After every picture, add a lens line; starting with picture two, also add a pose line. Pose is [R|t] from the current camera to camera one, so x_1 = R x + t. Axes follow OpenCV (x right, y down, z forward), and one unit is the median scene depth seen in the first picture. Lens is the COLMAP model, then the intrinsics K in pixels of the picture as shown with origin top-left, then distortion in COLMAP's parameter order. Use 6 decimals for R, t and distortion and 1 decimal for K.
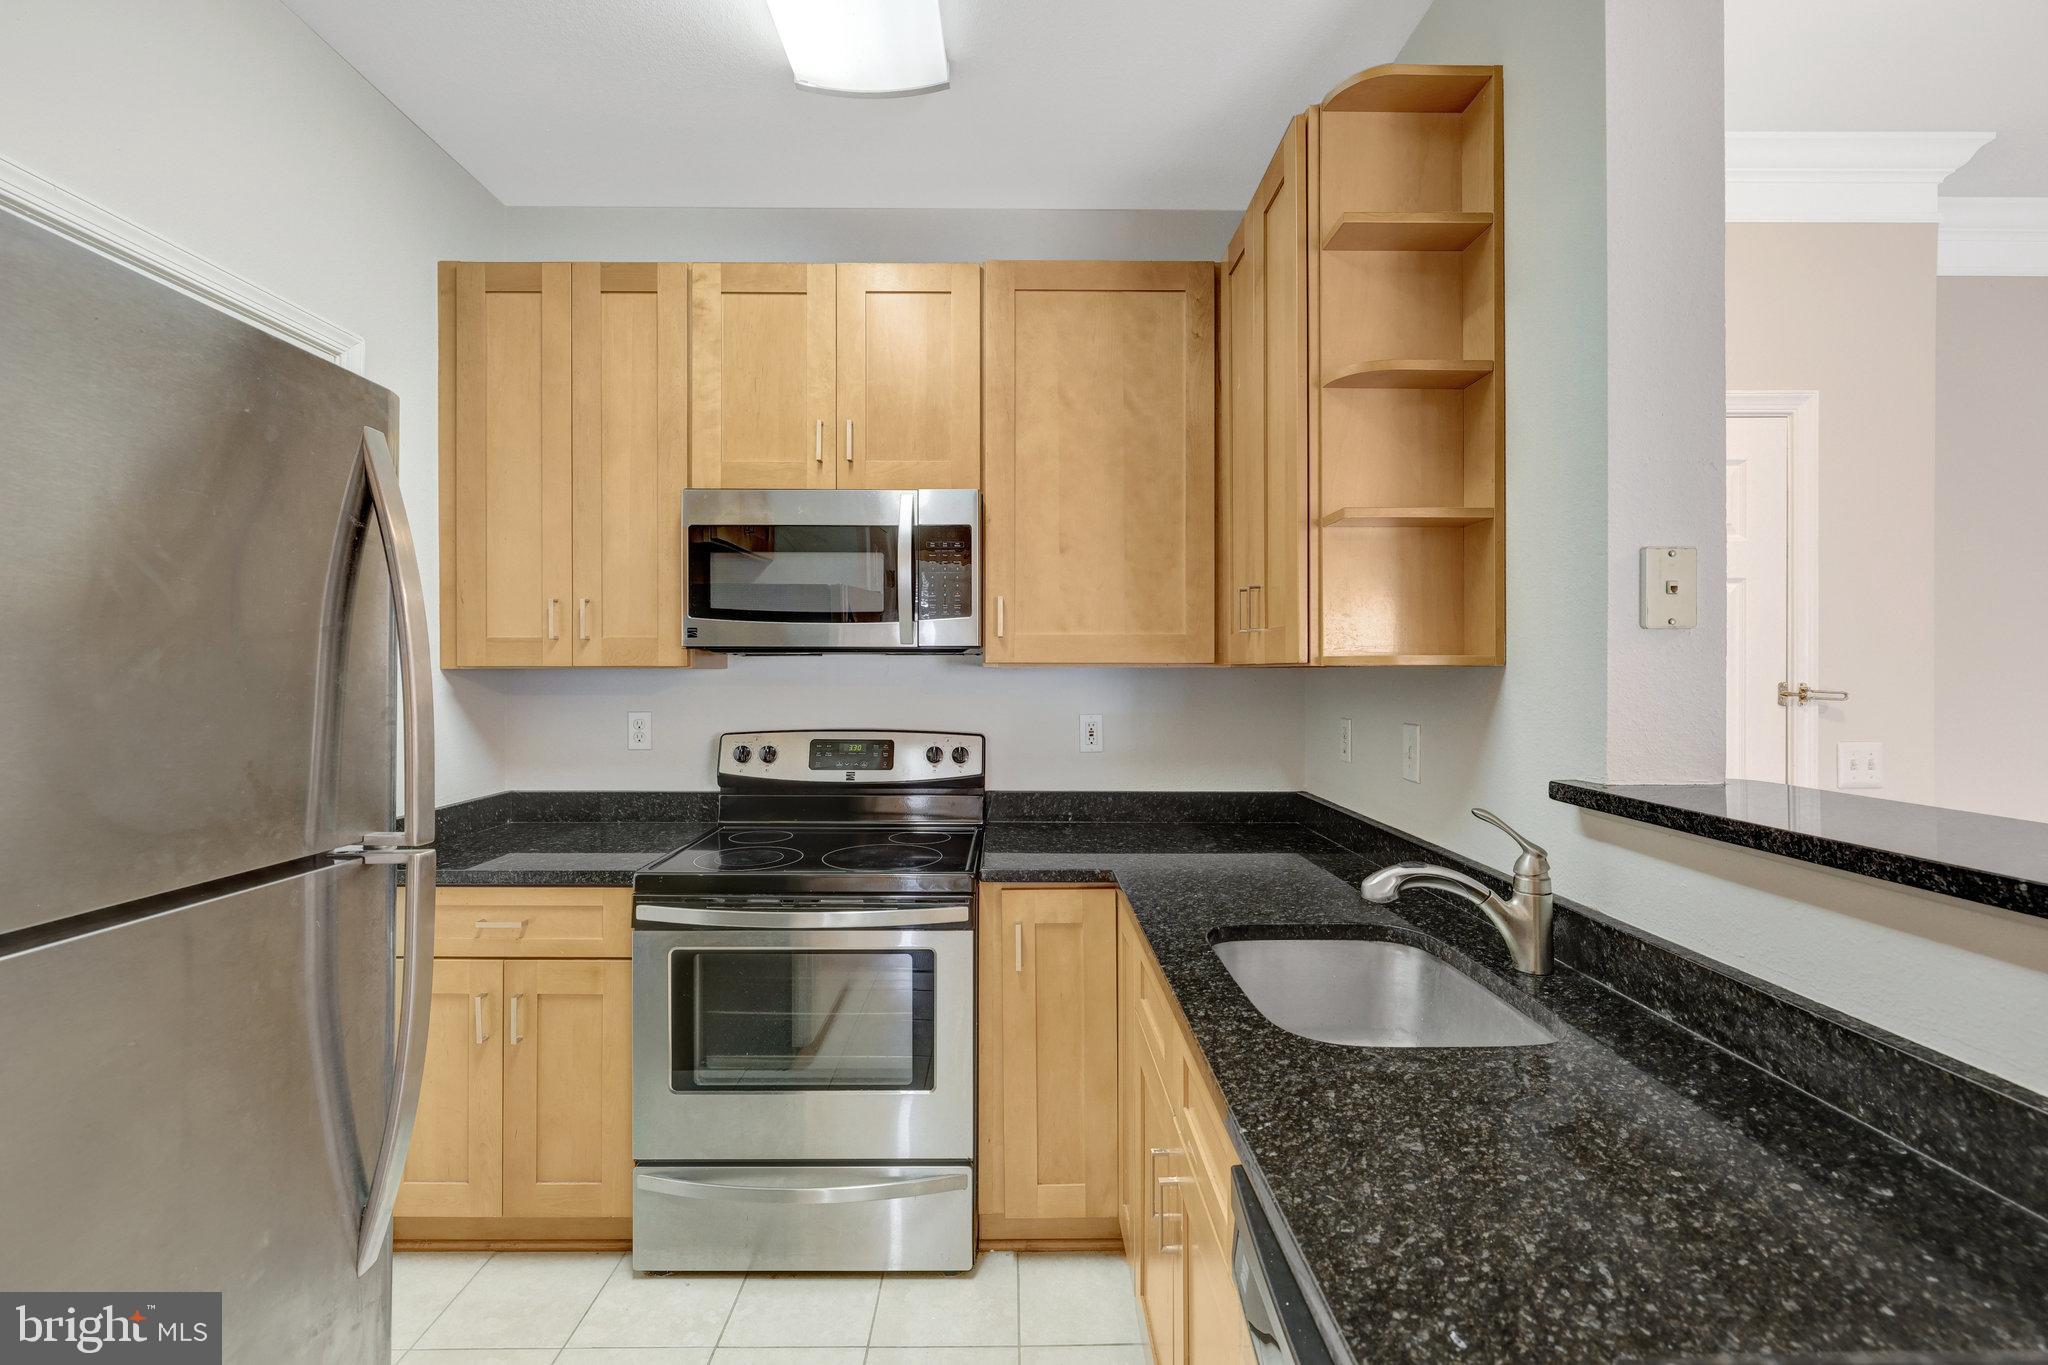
lens RADIAL K [[889.7, 0, 1024.6], [0, 889.7, 669.4], [0, 0, 1]] dist [-0.002079, -0.000012]
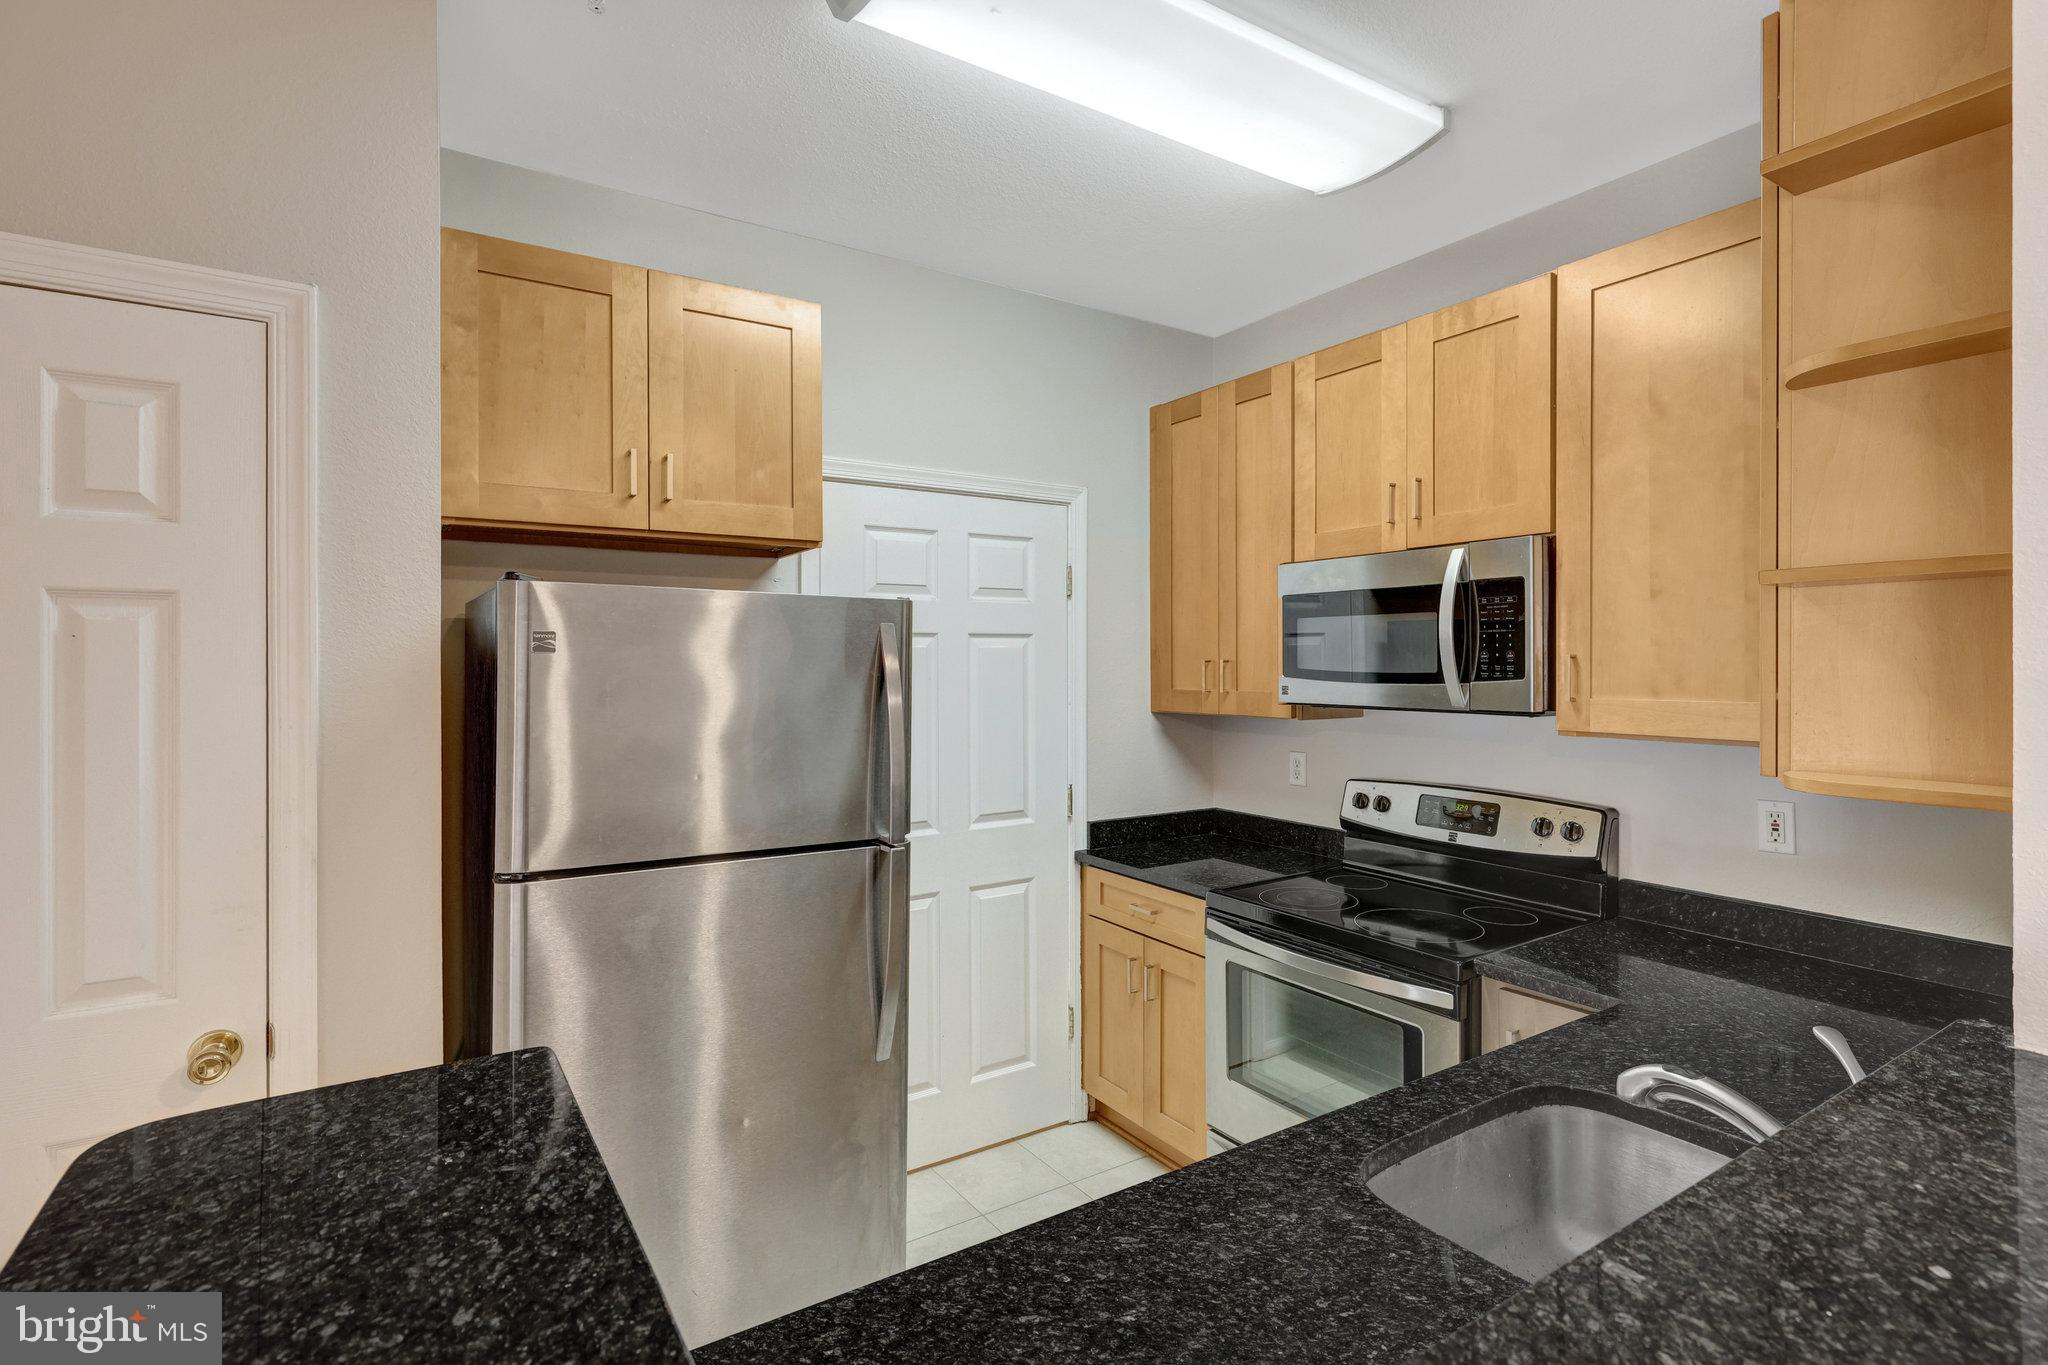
lens RADIAL K [[967.3, 0, 1017.6], [0, 967.3, 674.9], [0, 0, 1]] dist [-0.000598, -0.000177]
pose [[0.537092, 0.007049, -0.843494, 0.466738], [0.001053, 0.999959, 0.009027, -0.070192], [0.843523, -0.005737, 0.537063, 0.049108]]
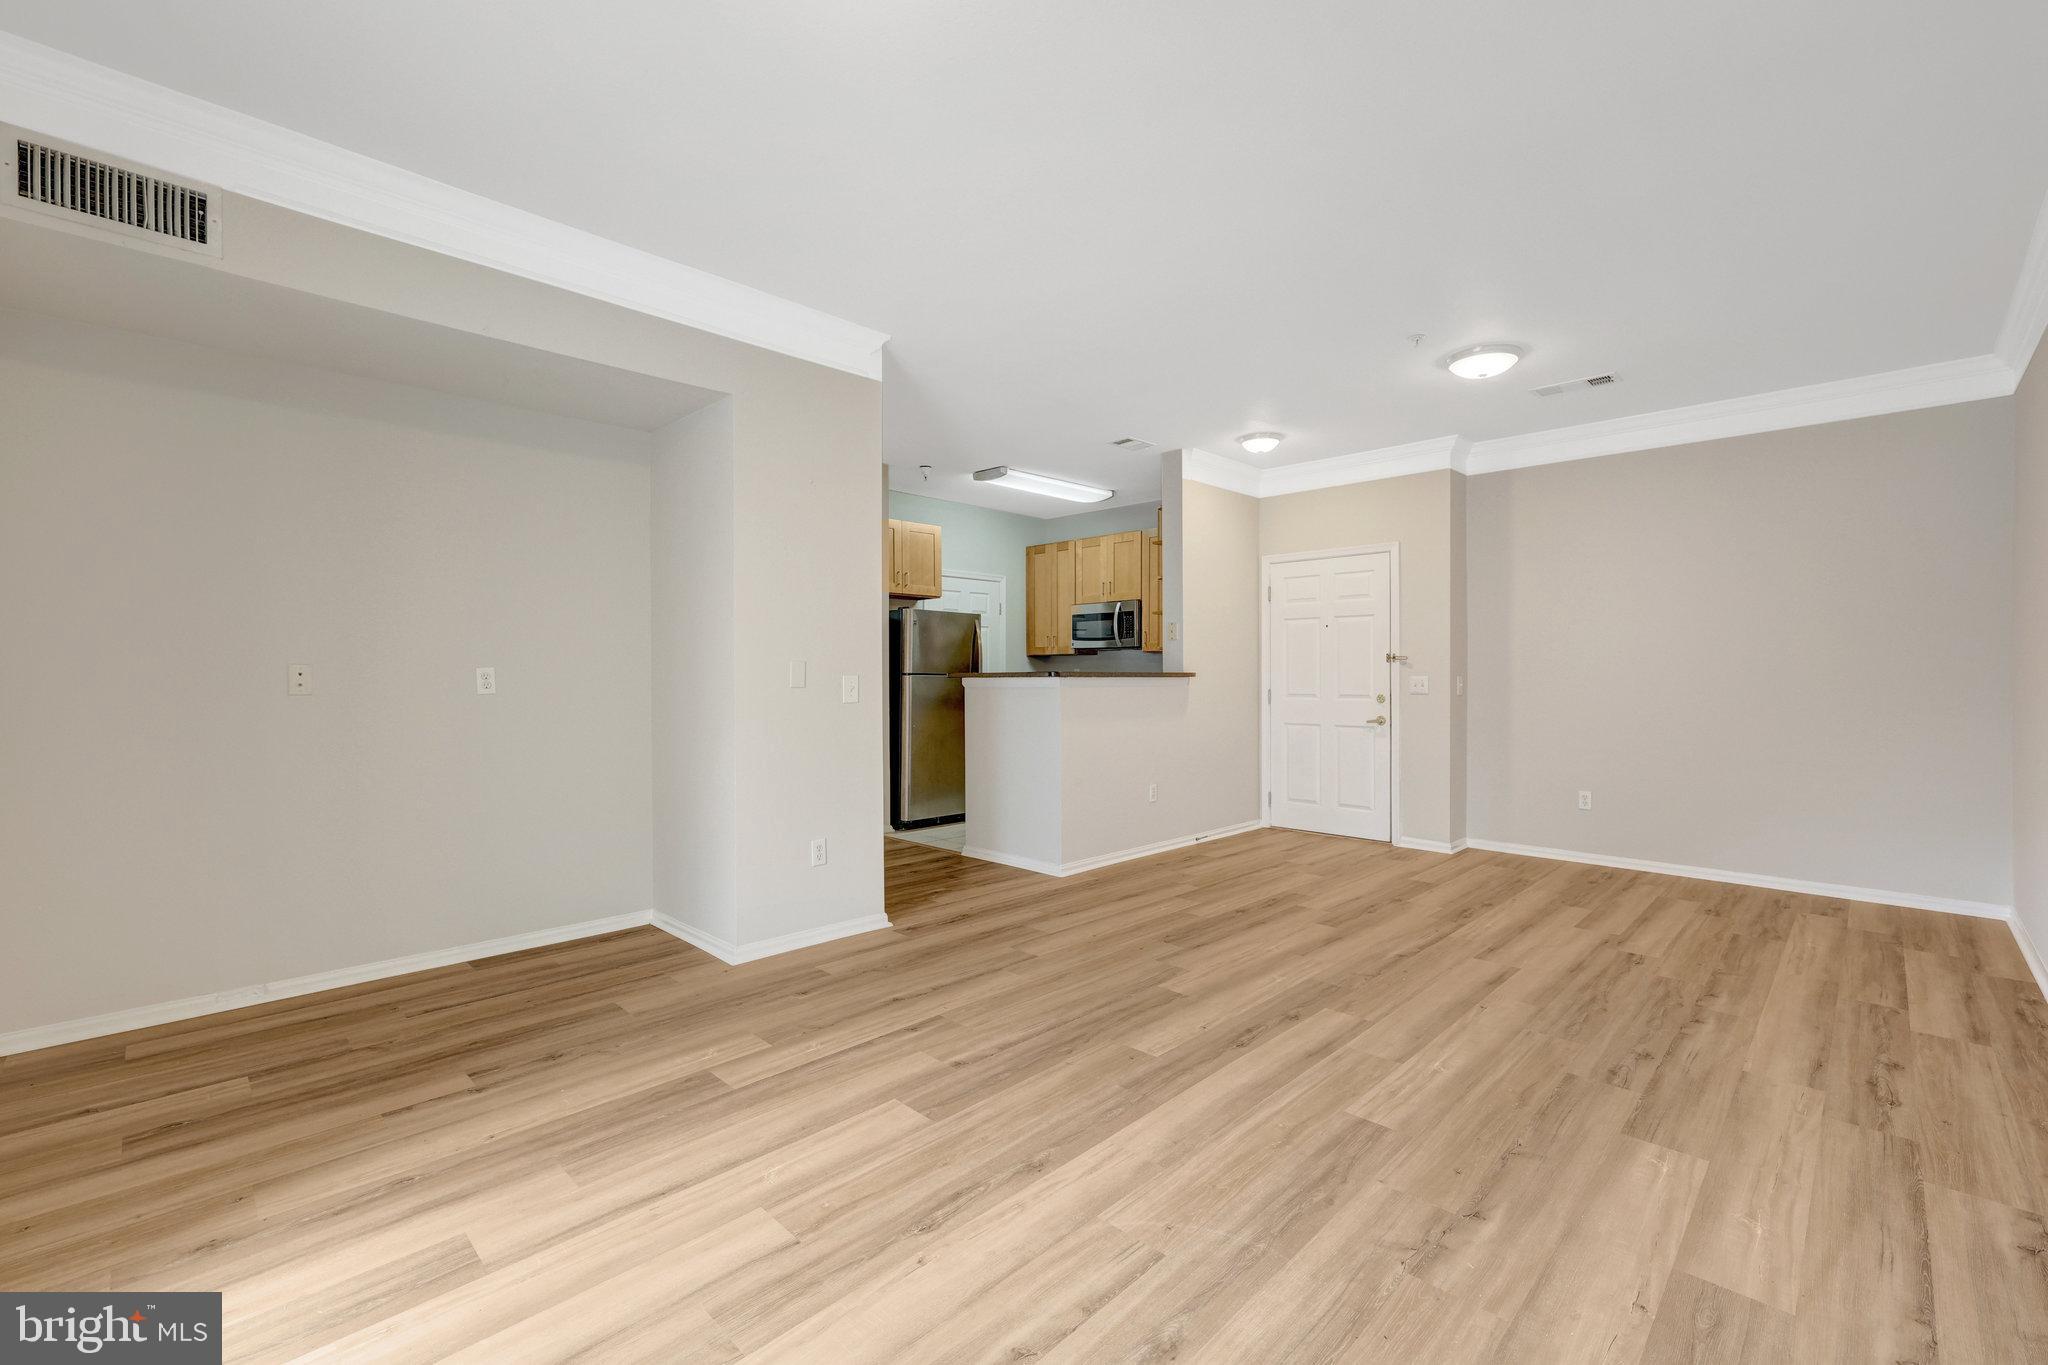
lens RADIAL K [[857.4, 0, 1024.0], [0, 857.4, 682.5], [0, 0, 1]] dist [-0.002825, 0.000018]
pose [[0.706265, 0.007242, -0.707910, 1.895789], [-0.000205, 0.999950, 0.010024, 0.076356], [0.707947, -0.006935, 0.706231, -1.557773]]
